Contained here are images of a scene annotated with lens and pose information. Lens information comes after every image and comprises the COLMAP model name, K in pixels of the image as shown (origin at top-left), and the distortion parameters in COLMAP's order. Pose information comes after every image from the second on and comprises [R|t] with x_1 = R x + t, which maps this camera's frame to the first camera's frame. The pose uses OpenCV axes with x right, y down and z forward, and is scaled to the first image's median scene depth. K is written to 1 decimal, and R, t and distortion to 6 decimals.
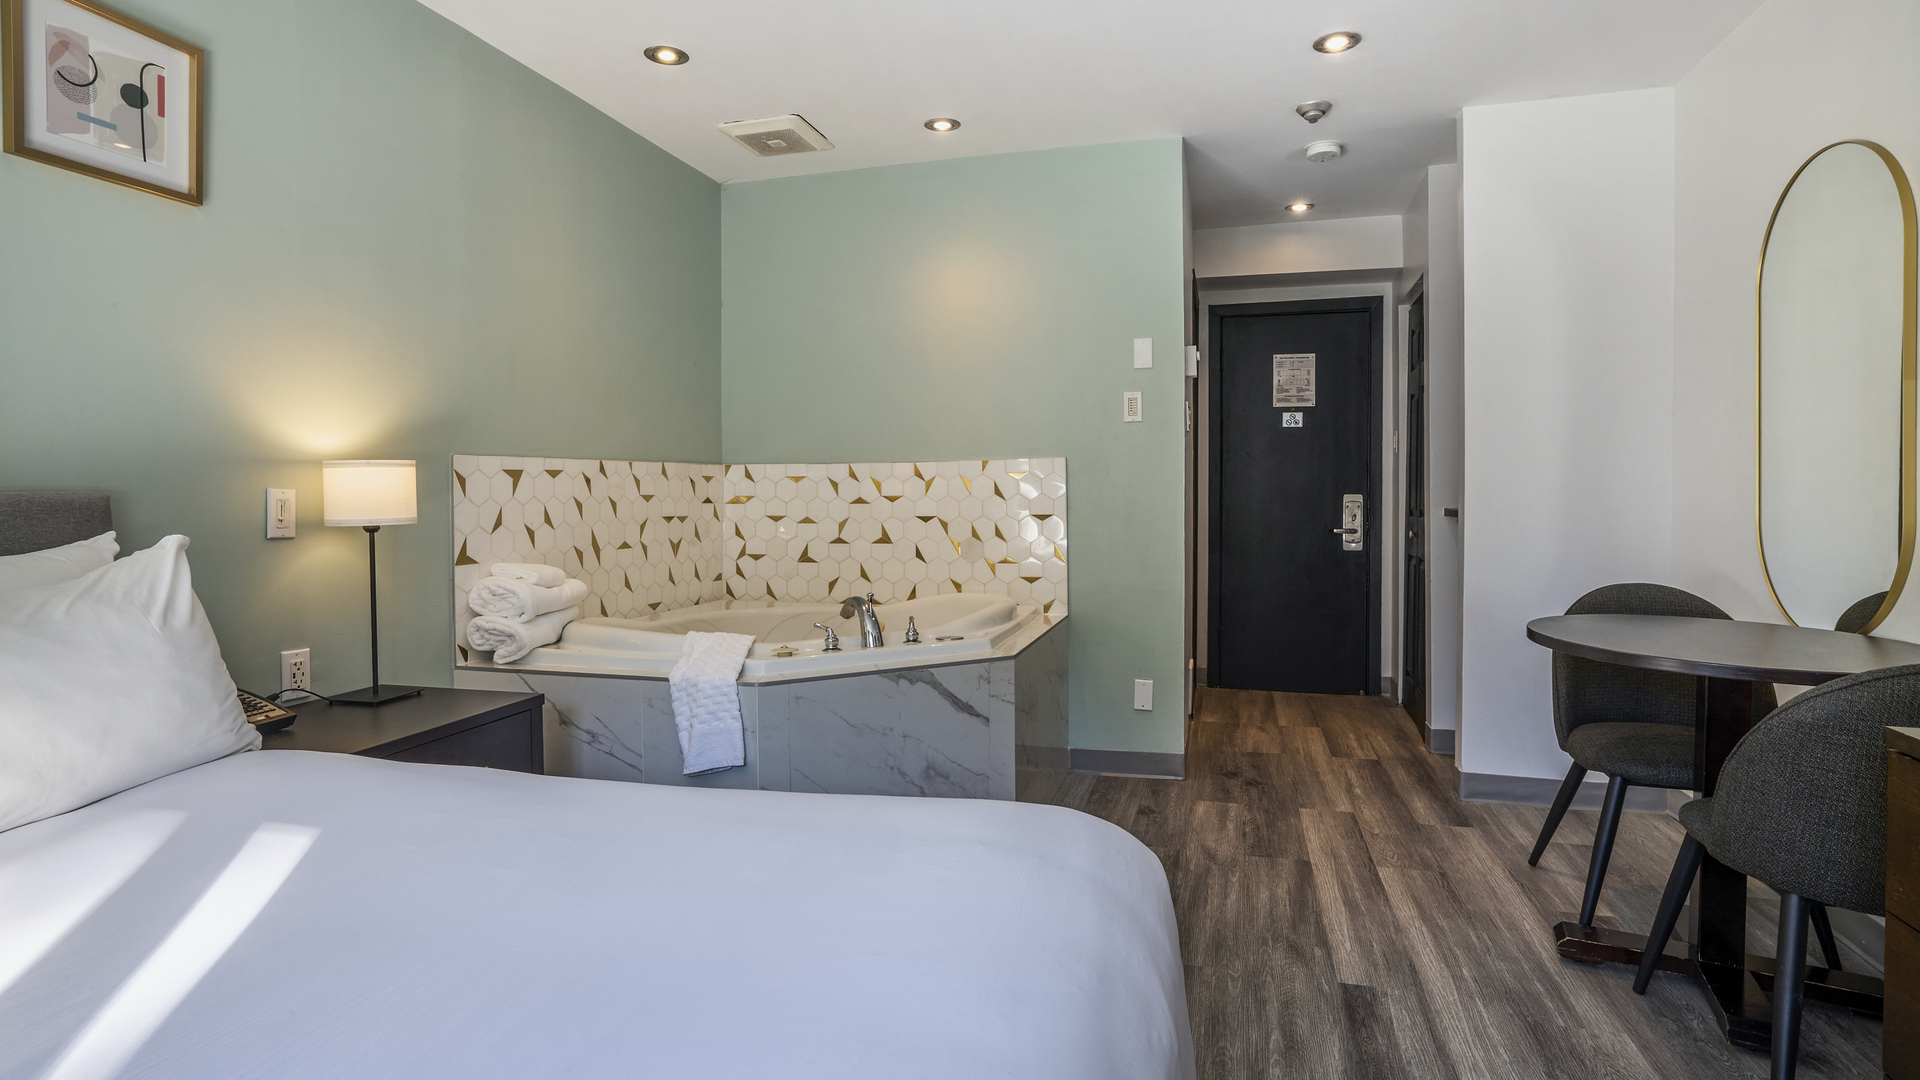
lens RADIAL K [[921.6, 0, 954.8], [0, 921.6, 530.4], [0, 0, 1]] dist [0.000466, 0.000250]
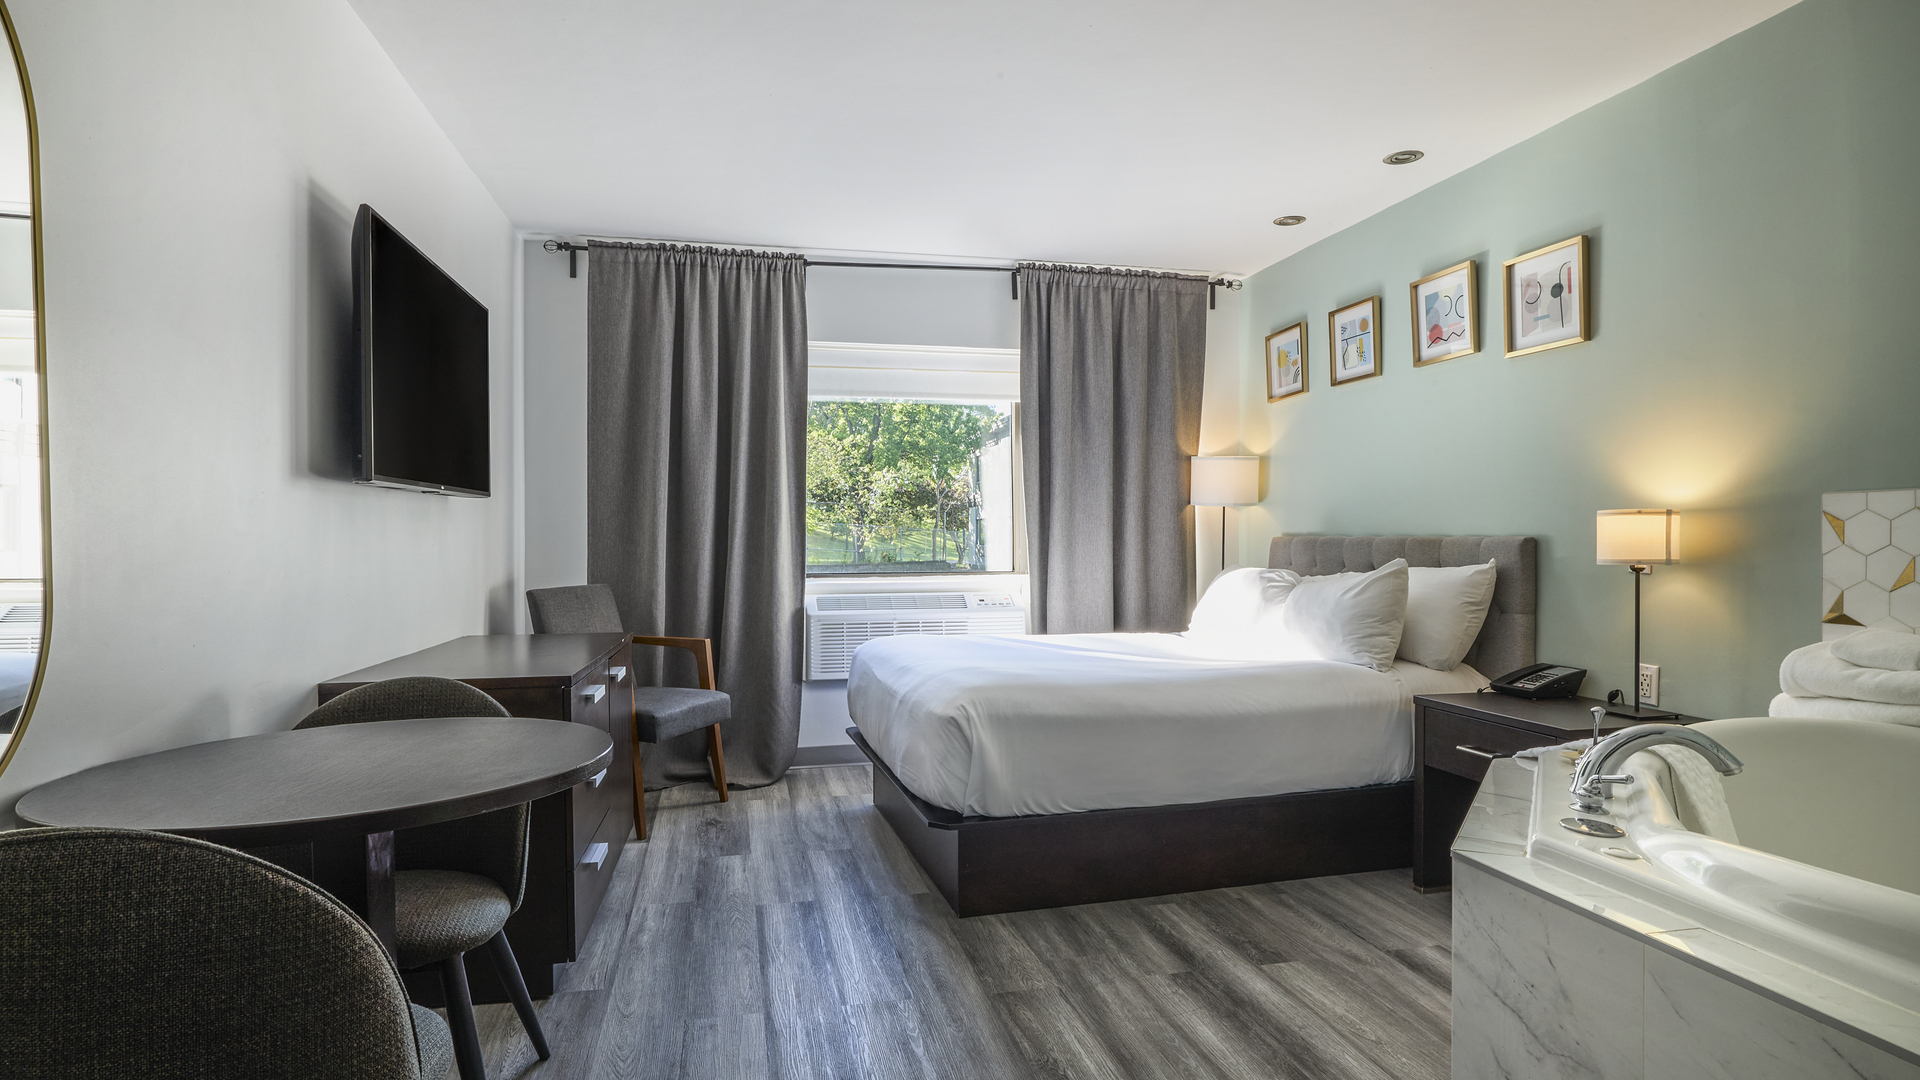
lens RADIAL K [[921.6, 0, 954.8], [0, 921.6, 530.4], [0, 0, 1]] dist [0.000466, 0.000250]
pose [[-0.863512, 0.005080, -0.504302, 0.807308], [-0.014048, 0.999319, 0.034122, -0.090811], [0.504132, 0.036549, -0.862853, 1.823879]]
